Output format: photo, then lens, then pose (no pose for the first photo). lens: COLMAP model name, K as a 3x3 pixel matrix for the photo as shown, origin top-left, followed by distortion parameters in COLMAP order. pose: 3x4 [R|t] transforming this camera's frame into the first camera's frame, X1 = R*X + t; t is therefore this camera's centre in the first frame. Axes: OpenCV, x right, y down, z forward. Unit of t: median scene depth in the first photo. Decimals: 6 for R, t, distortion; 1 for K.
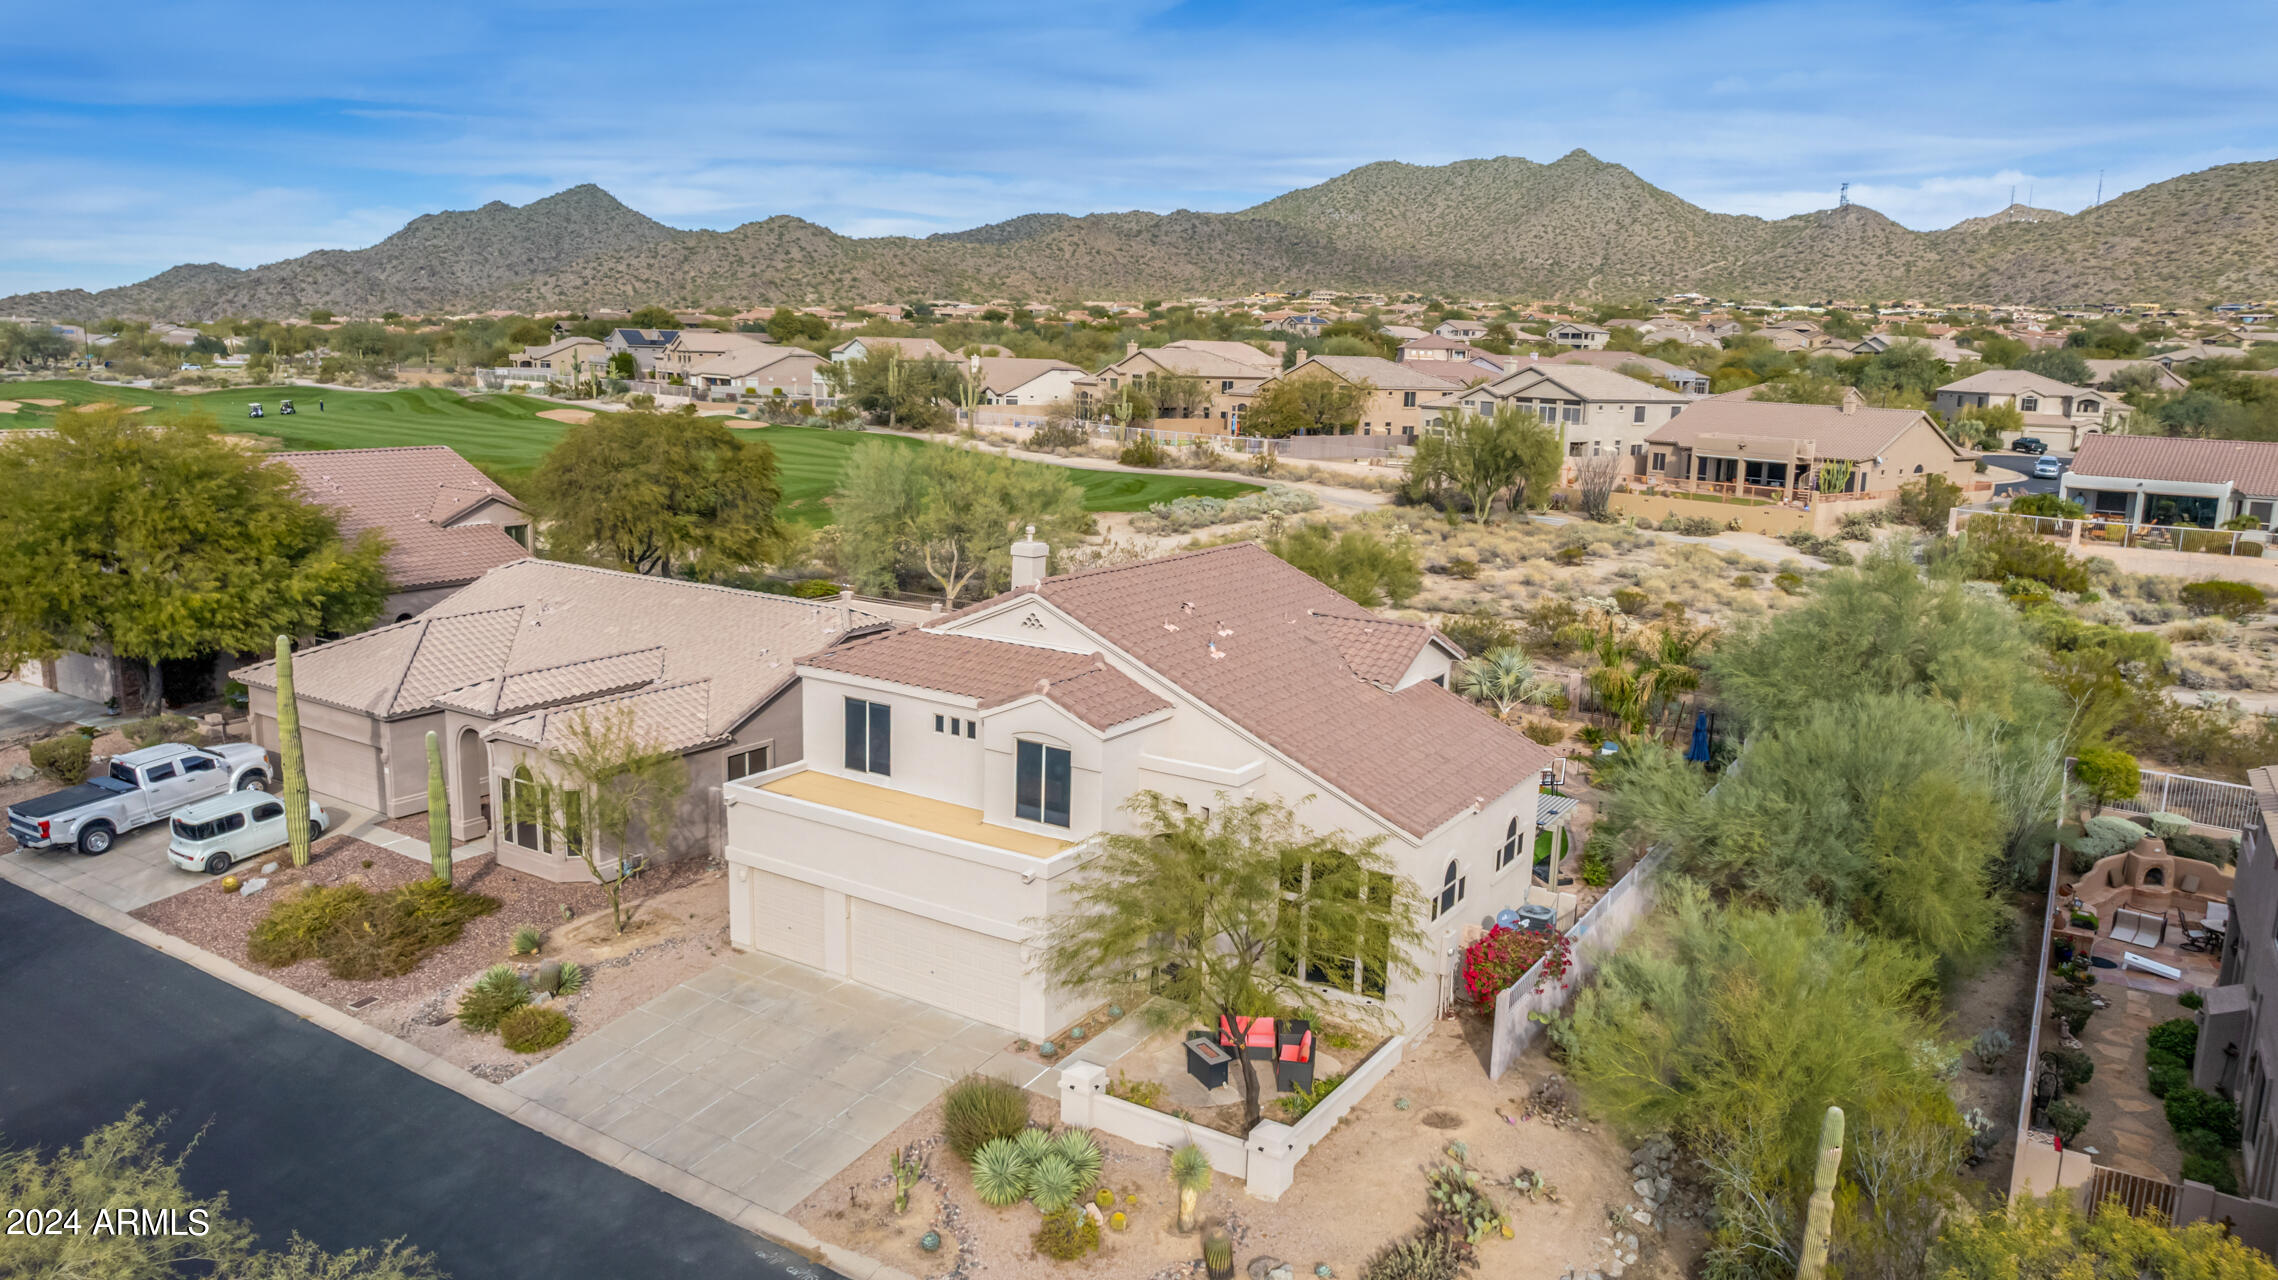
lens RADIAL K [[1549.8, 0, 1142.9], [0, 1549.8, 635.0], [0, 0, 1]] dist [-0.071470, 0.061845]
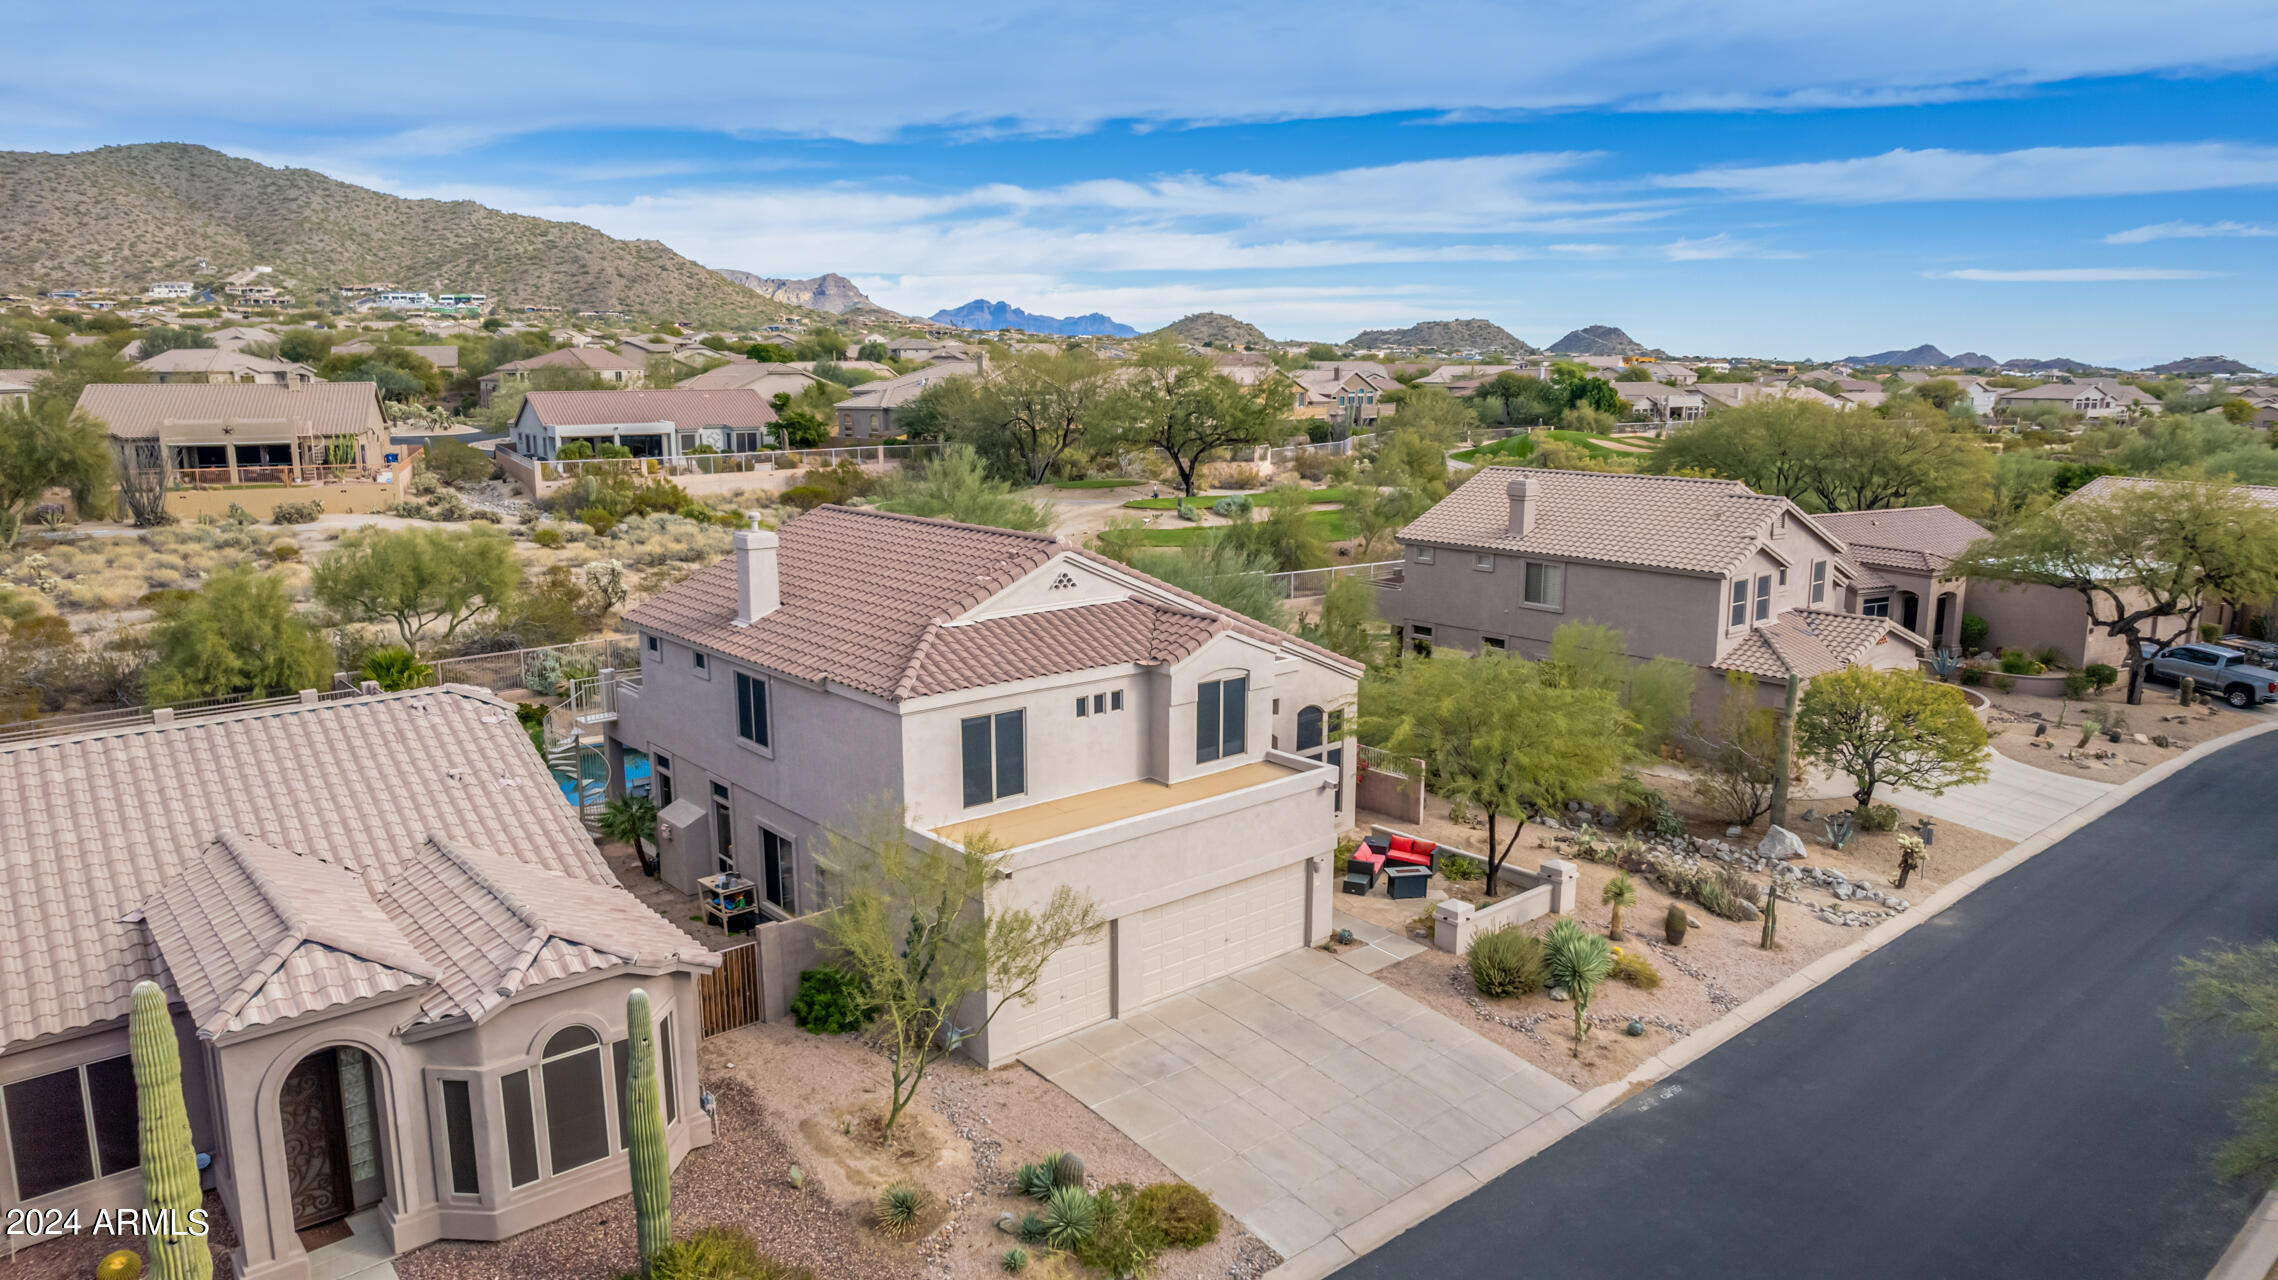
lens RADIAL K [[1457.6, 0, 1144.4], [0, 1457.6, 637.4], [0, 0, 1]] dist [-0.074246, 0.068539]
pose [[0.294490, -0.204742, 0.933465, -0.720247], [0.184233, 0.970621, 0.154770, -0.084323], [-0.937728, 0.126397, 0.323558, 0.555984]]
